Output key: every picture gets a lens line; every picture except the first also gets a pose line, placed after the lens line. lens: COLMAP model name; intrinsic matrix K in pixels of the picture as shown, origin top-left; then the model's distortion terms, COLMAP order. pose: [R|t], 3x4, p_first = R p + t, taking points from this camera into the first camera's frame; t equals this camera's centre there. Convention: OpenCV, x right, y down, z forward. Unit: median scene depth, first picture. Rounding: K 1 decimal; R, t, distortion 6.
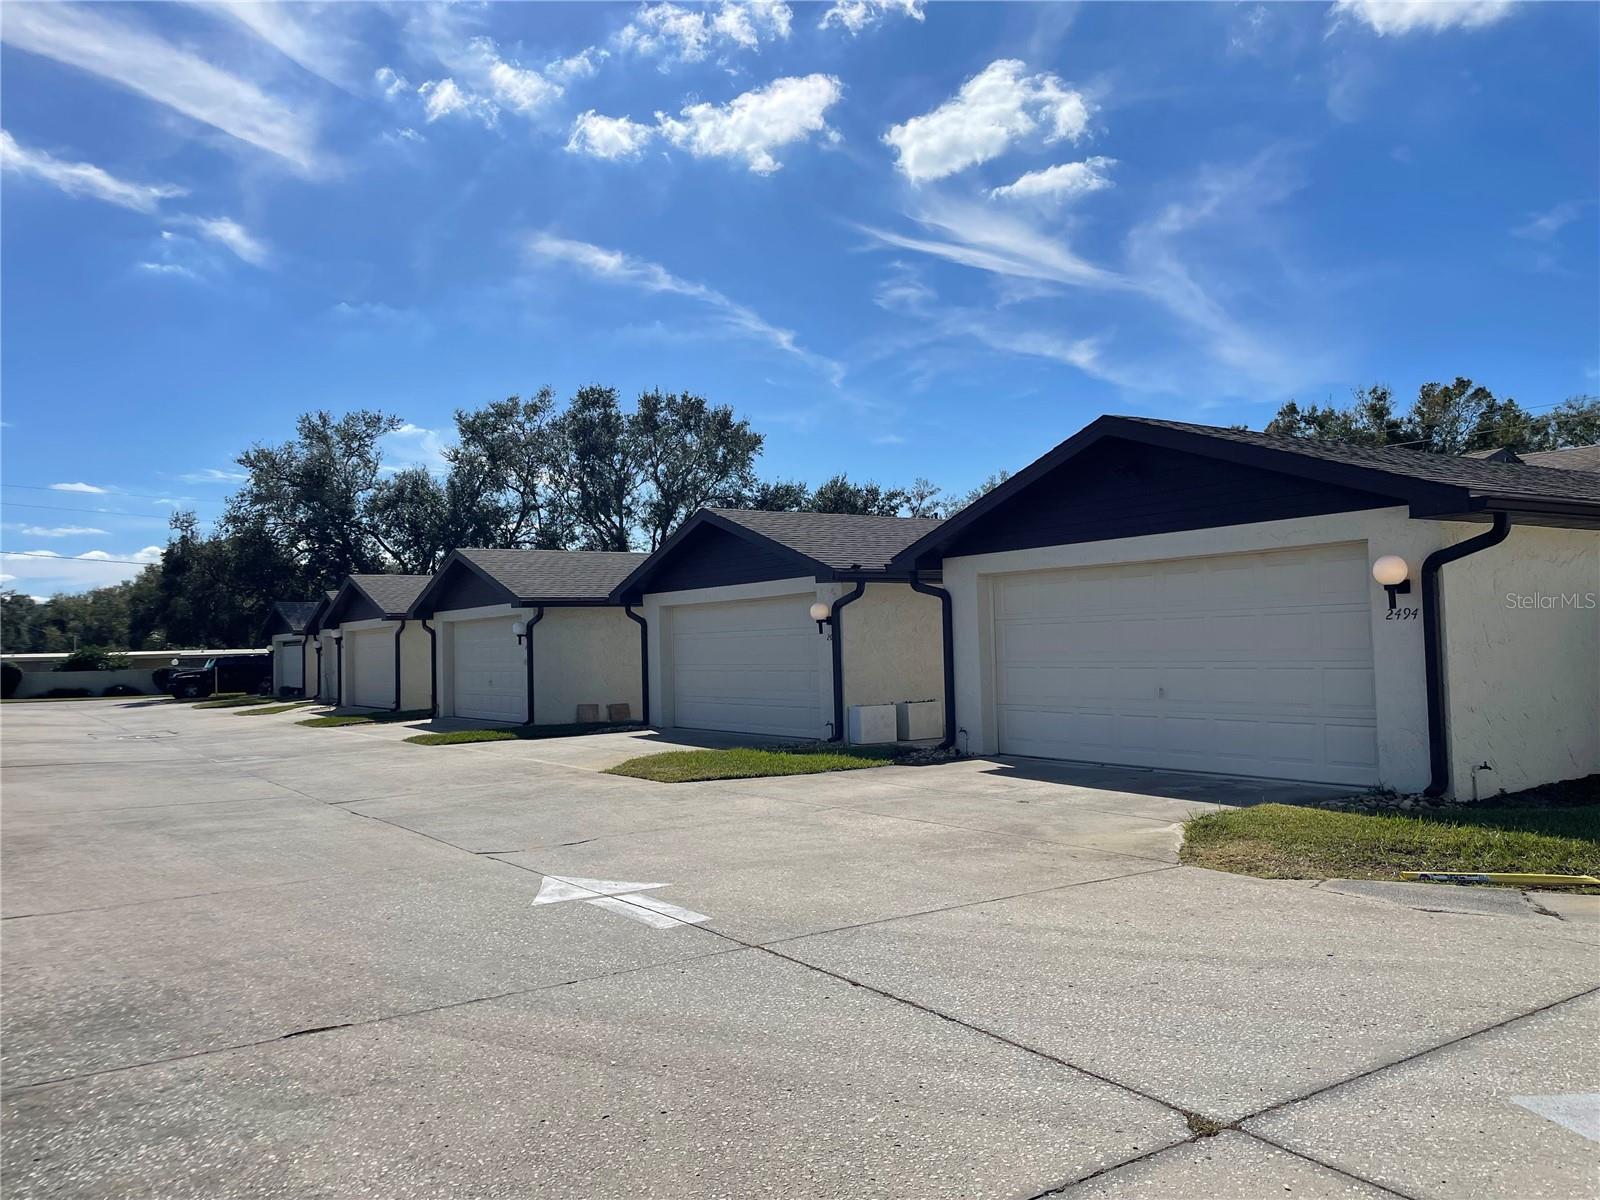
lens RADIAL K [[1282.9, 0, 800.0], [0, 1282.9, 600.0], [0, 0, 1]] dist [0.105029, -0.152859]
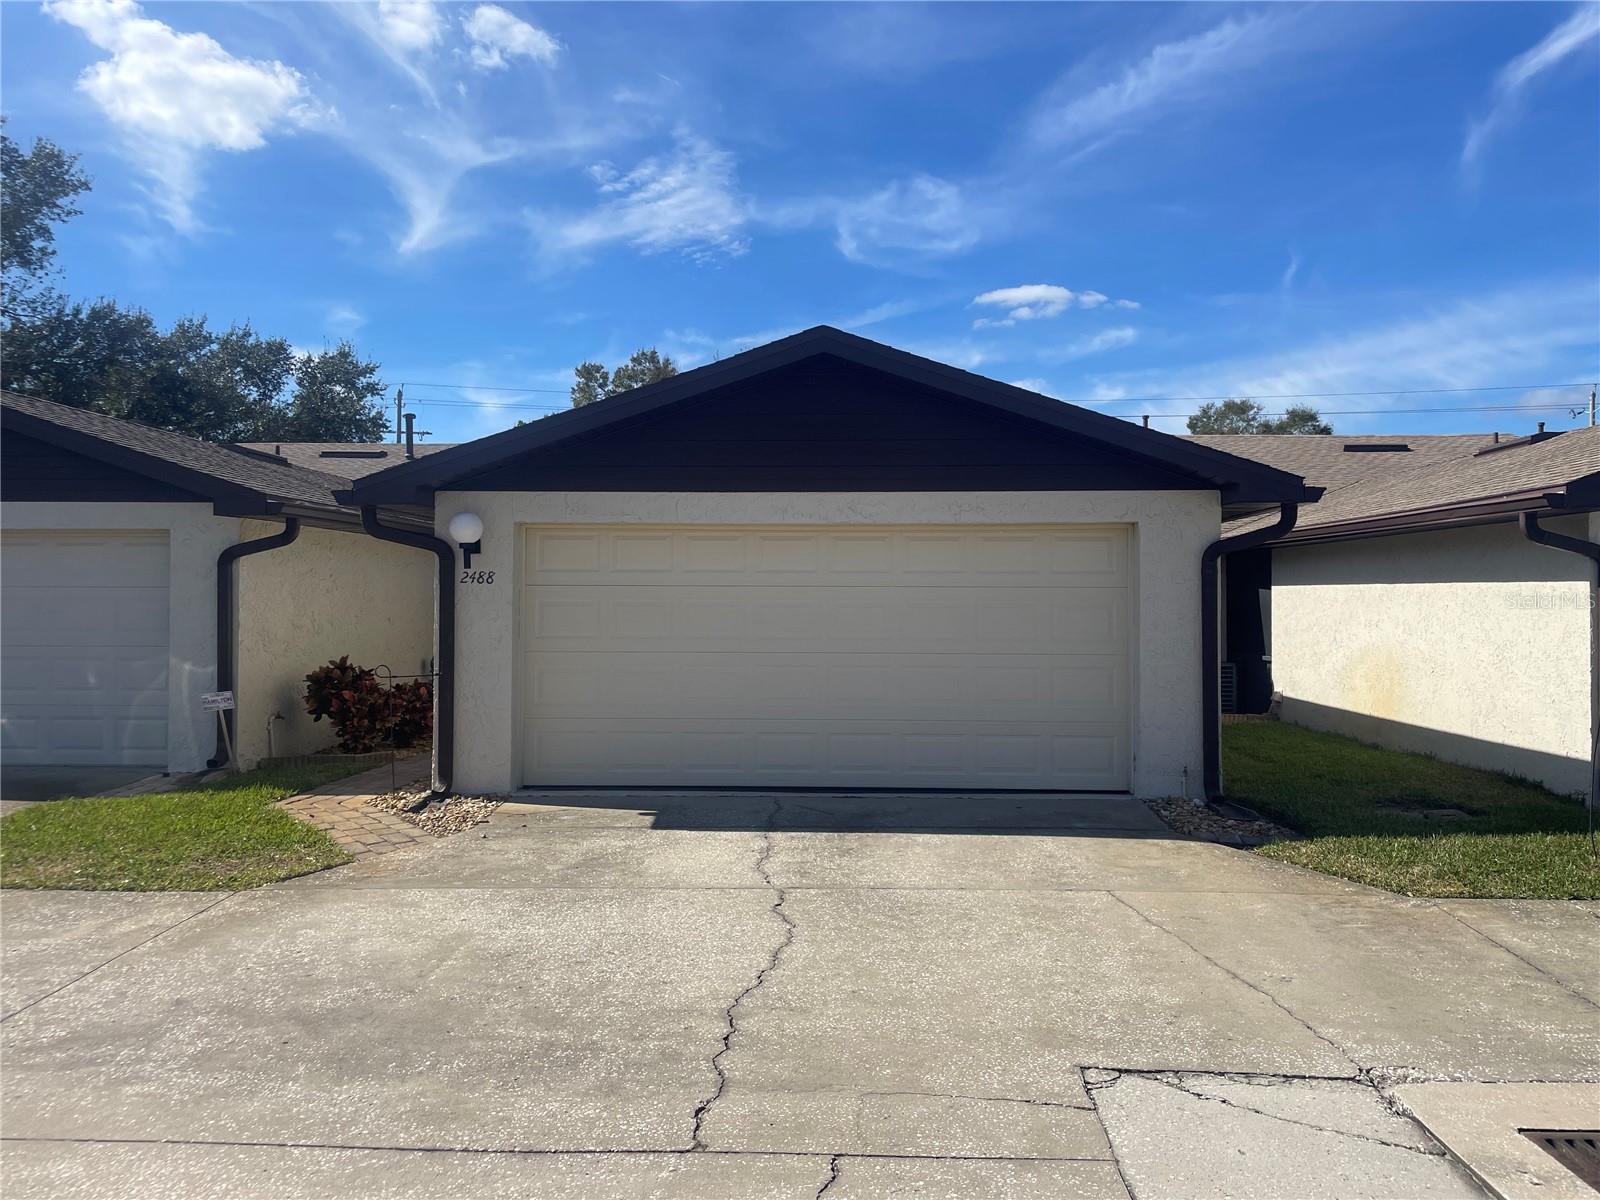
lens RADIAL K [[1271.7, 0, 800.5], [0, 1271.7, 648.8], [0, 0, 1]] dist [0.011049, -0.006573]
pose [[0.604584, 0.016003, 0.796380, -0.296877], [-0.048795, 0.998665, 0.016976, 0.027275], [-0.795045, -0.049123, 0.604558, 0.455111]]
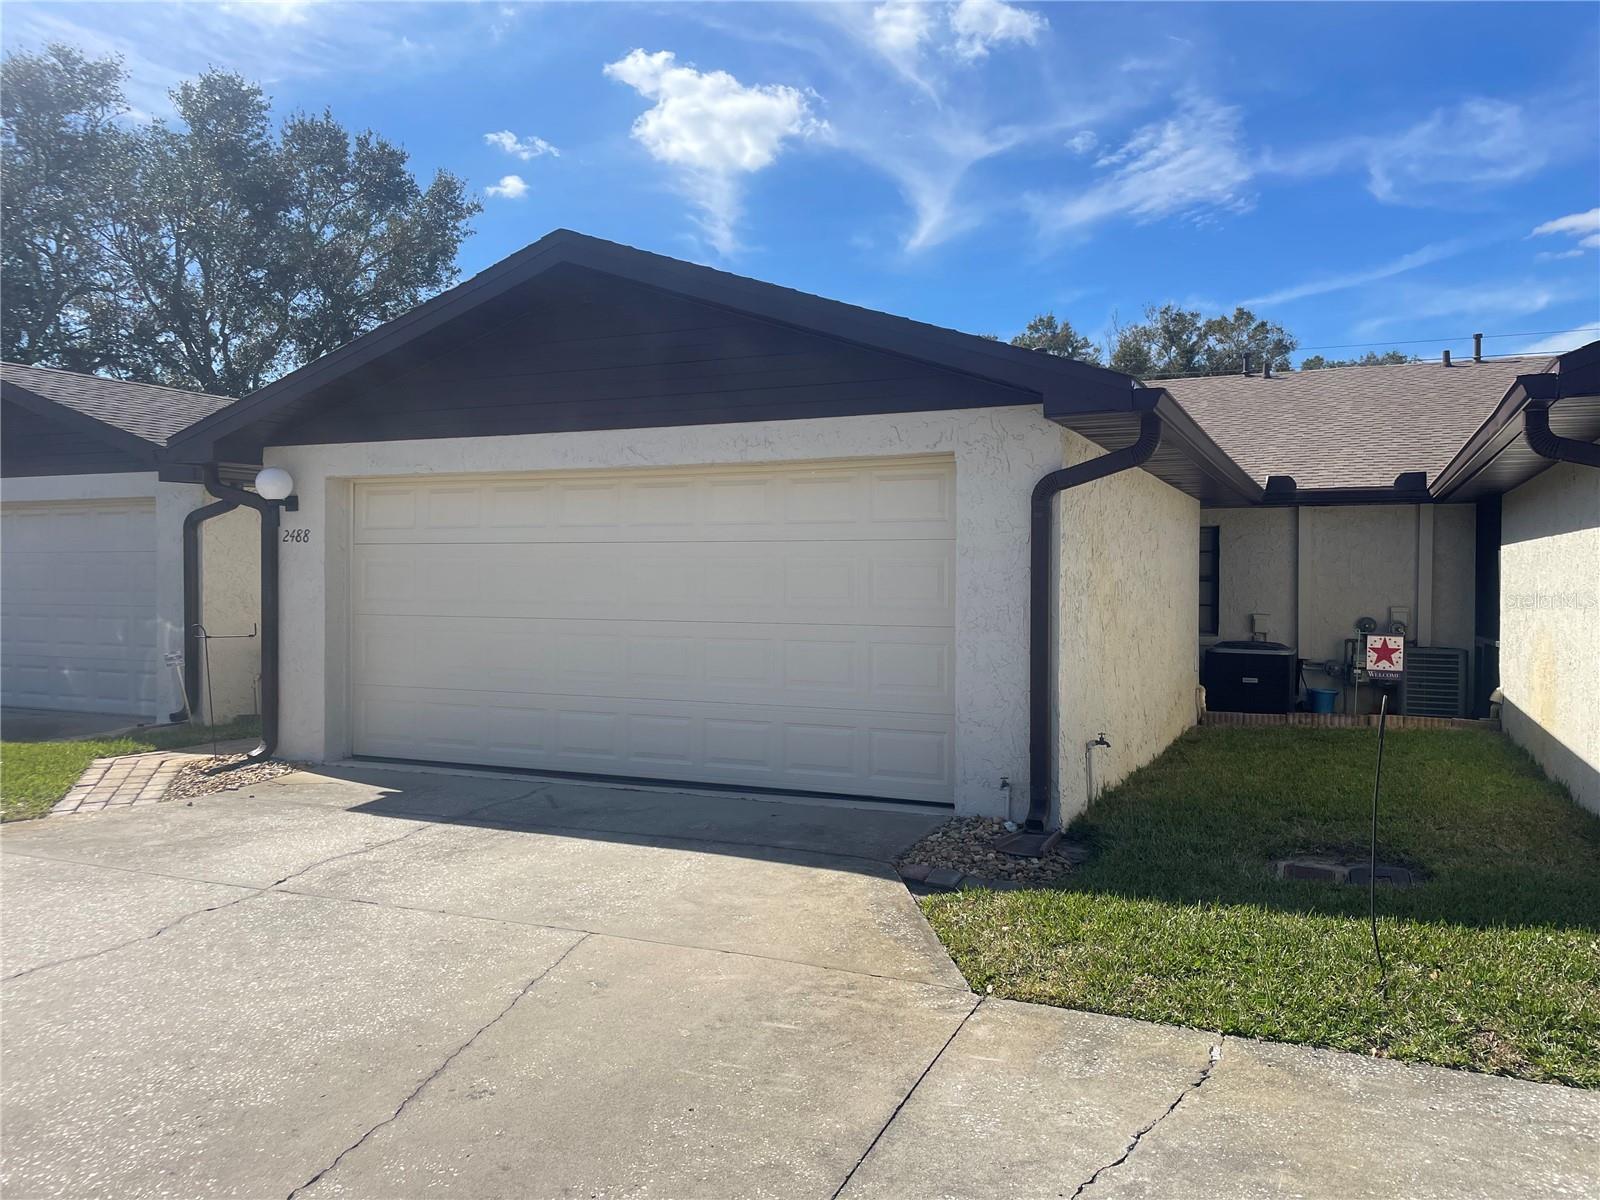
lens RADIAL K [[1256.2, 0, 800.0], [0, 1256.2, 600.0], [0, 0, 1]] dist [0.098288, -0.132995]
pose [[0.872545, 0.040466, 0.486855, 0.035732], [-0.054503, 0.998405, 0.014696, 0.019089], [-0.485484, -0.039358, 0.873359, 0.310060]]
